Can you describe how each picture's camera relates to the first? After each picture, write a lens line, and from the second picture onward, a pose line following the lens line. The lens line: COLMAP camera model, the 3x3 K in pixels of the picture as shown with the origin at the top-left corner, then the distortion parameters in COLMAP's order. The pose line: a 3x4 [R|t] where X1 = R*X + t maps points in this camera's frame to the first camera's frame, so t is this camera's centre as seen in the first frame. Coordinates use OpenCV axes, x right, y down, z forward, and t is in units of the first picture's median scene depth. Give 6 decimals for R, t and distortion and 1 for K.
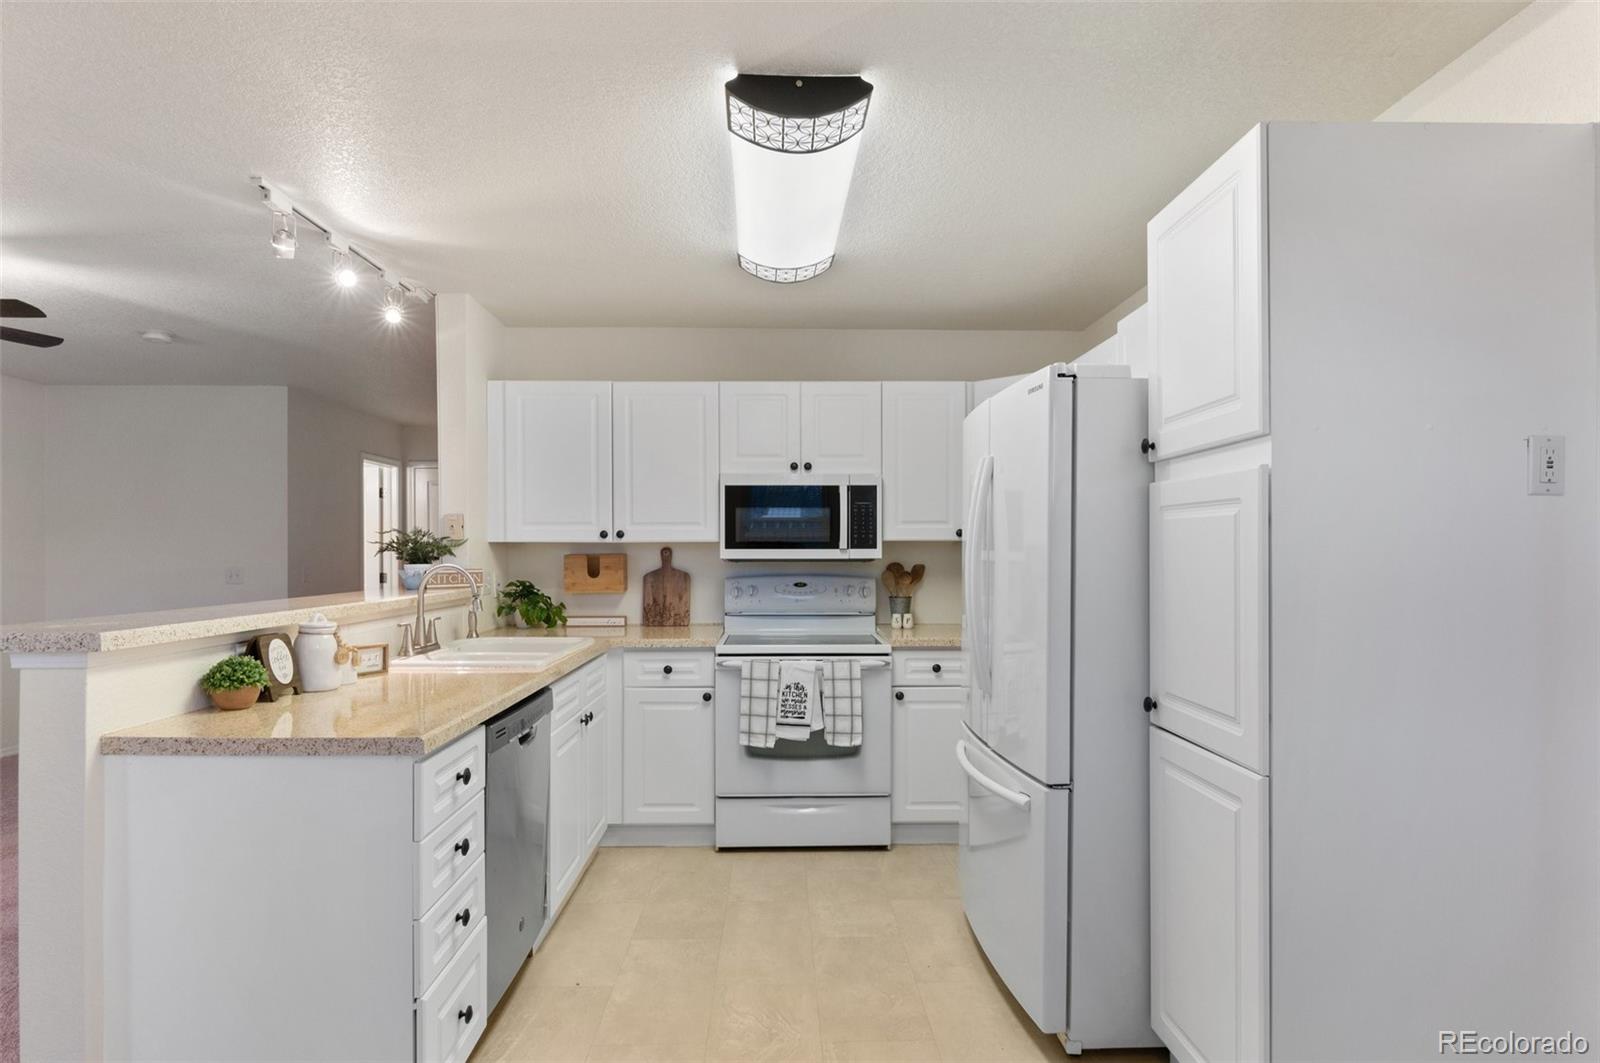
lens RADIAL K [[848.0, 0, 799.0], [0, 848.0, 546.0], [0, 0, 1]] dist [-0.014846, -0.000189]
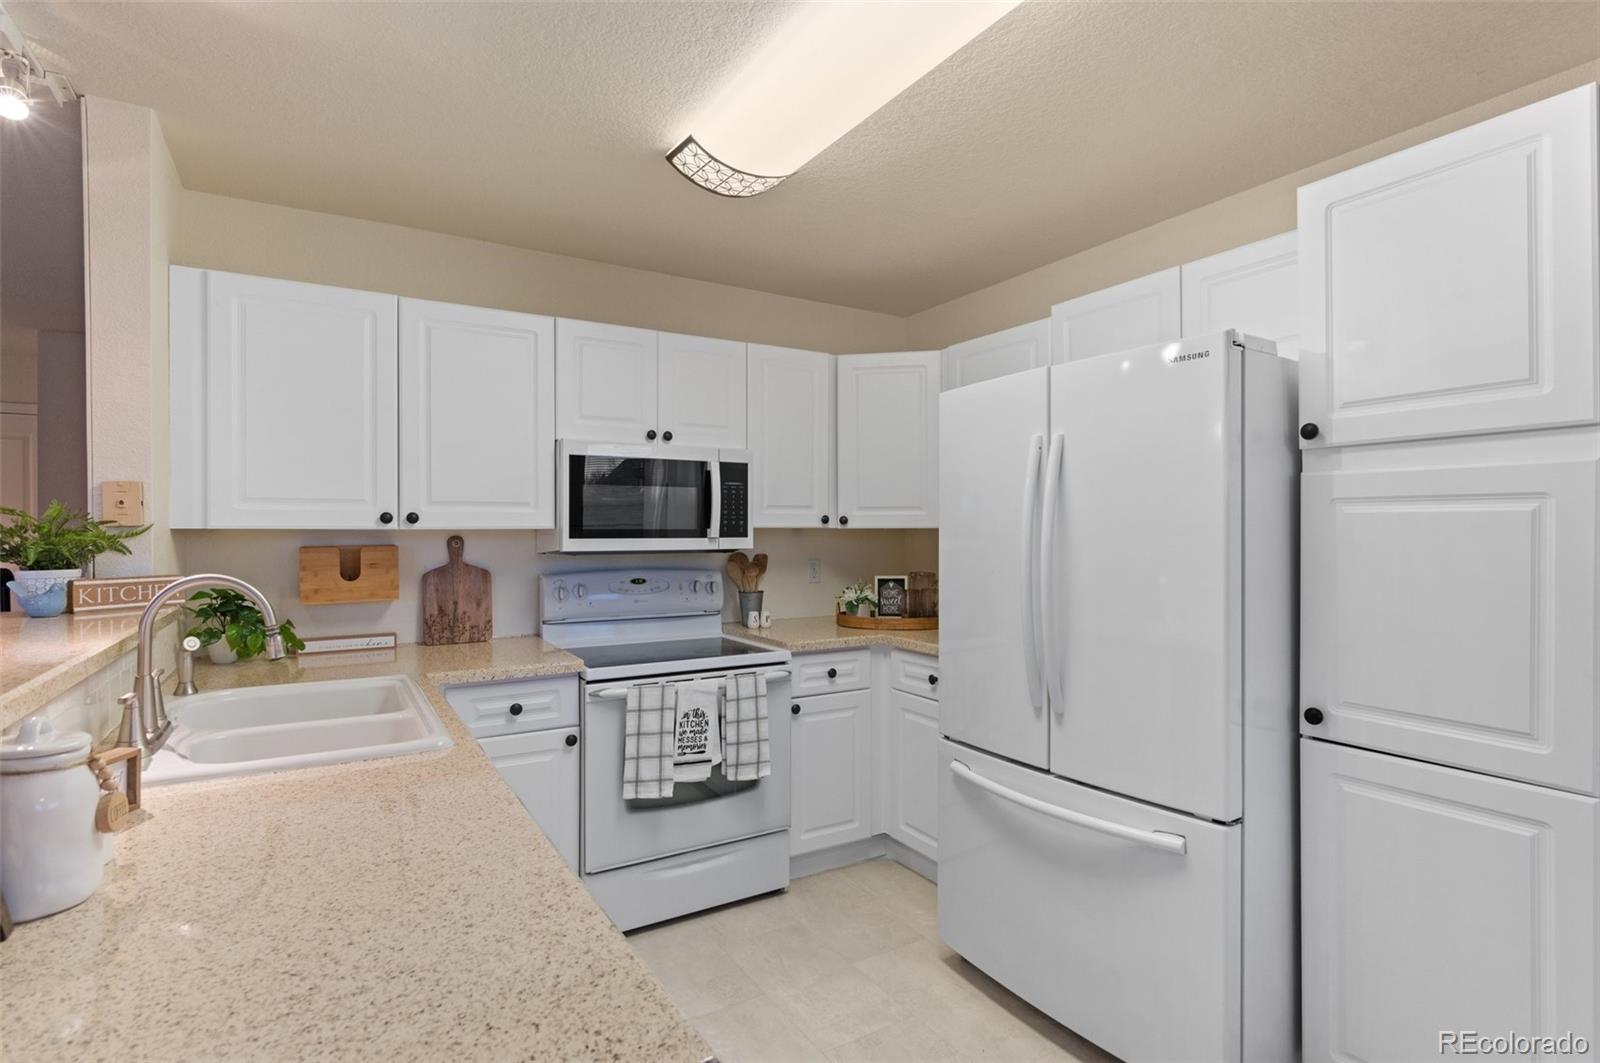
lens RADIAL K [[784.7, 0, 801.0], [0, 784.7, 525.6], [0, 0, 1]] dist [-0.006711, -0.000620]
pose [[0.868326, 0.003813, 0.495980, -0.271100], [-0.003194, 0.999993, -0.002096, -0.007579], [-0.495984, 0.000236, 0.868331, 0.306270]]
